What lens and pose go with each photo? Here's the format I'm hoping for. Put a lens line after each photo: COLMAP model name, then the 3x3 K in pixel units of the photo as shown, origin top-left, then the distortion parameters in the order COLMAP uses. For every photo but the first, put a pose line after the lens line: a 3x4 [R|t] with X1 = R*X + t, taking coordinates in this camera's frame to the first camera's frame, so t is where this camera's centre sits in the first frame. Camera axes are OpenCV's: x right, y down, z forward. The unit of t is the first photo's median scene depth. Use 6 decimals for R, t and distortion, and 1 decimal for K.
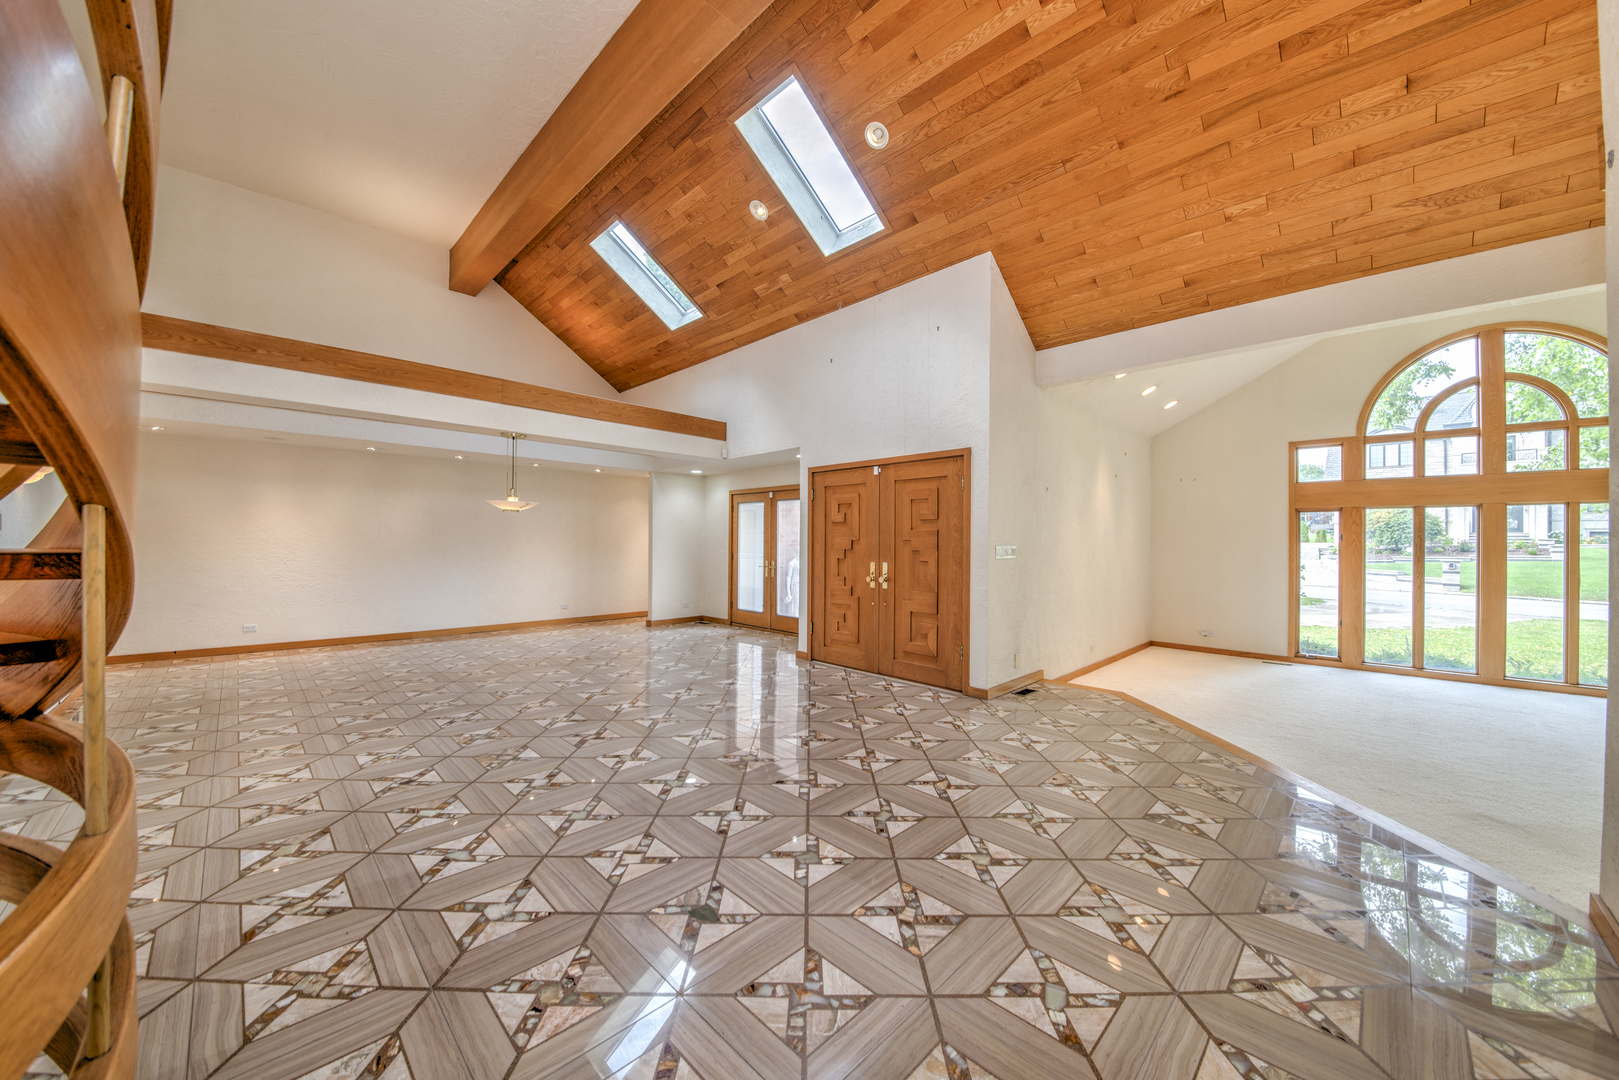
lens RADIAL K [[577.0, 0, 813.8], [0, 577.0, 535.9], [0, 0, 1]] dist [-0.006544, -0.001405]
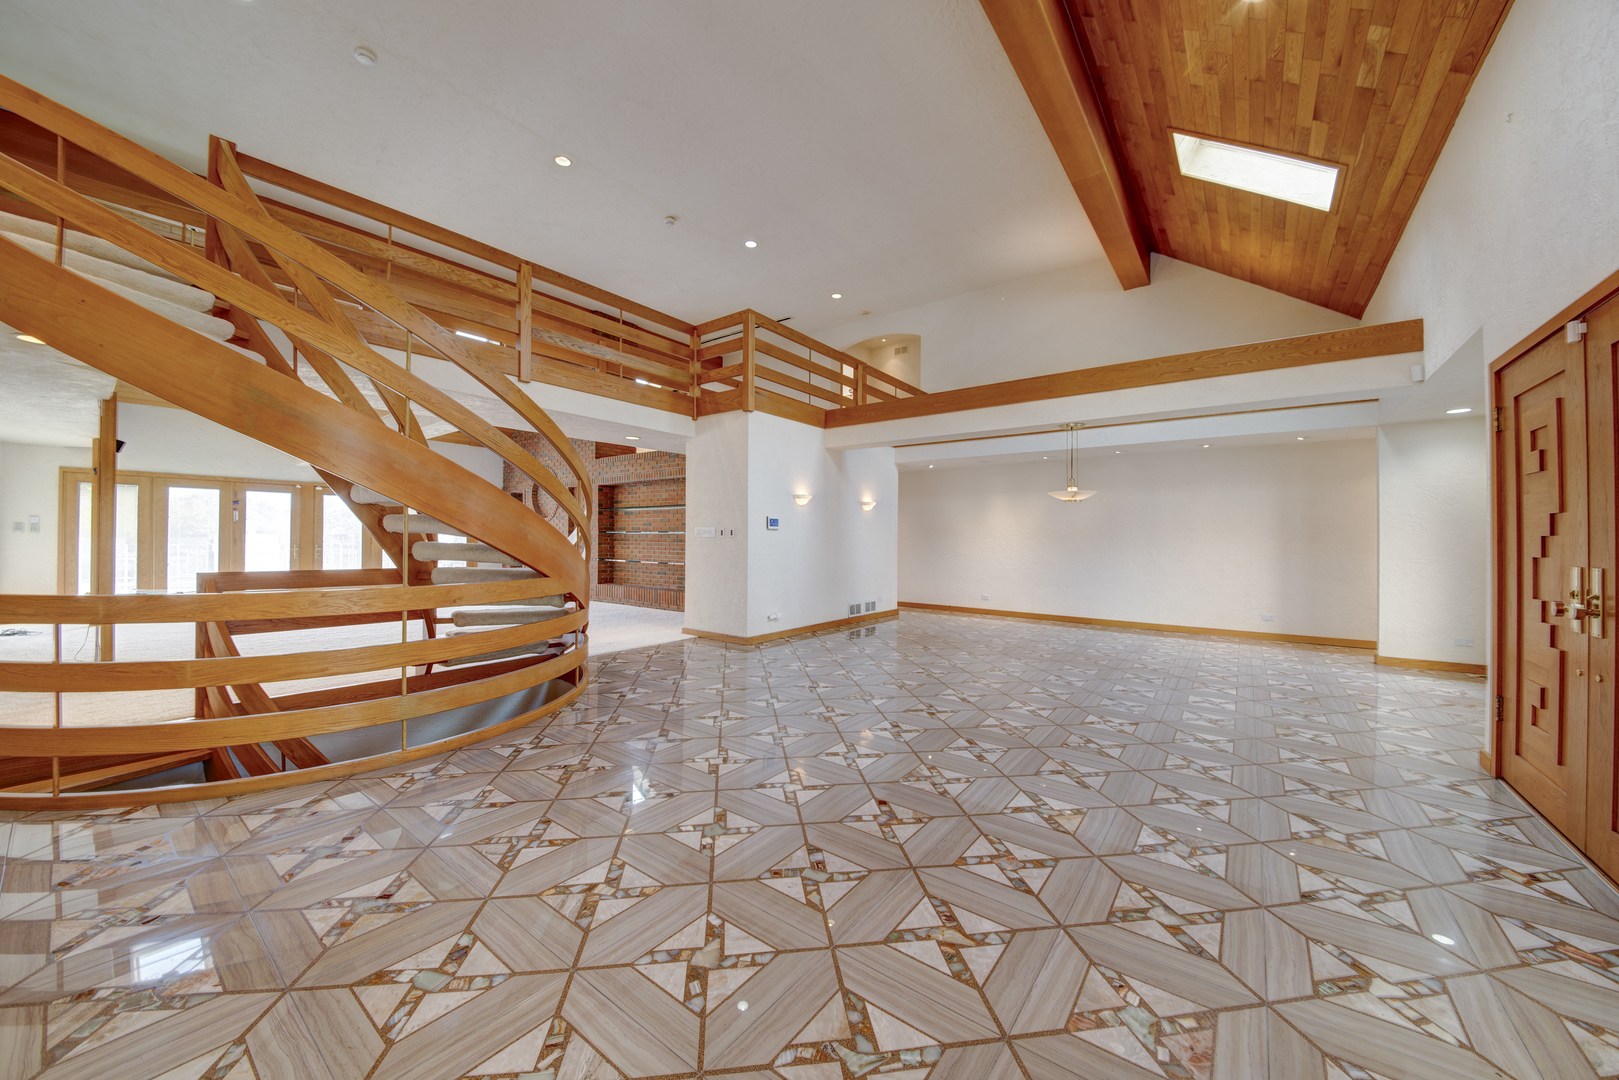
lens RADIAL K [[577.0, 0, 815.9], [0, 577.0, 536.6], [0, 0, 1]] dist [-0.006544, -0.001405]
pose [[0.142557, -0.001883, -0.989785, 0.841810], [-0.002267, 0.999995, -0.002229, 0.047416], [0.989784, 0.002562, 0.142552, 0.871659]]
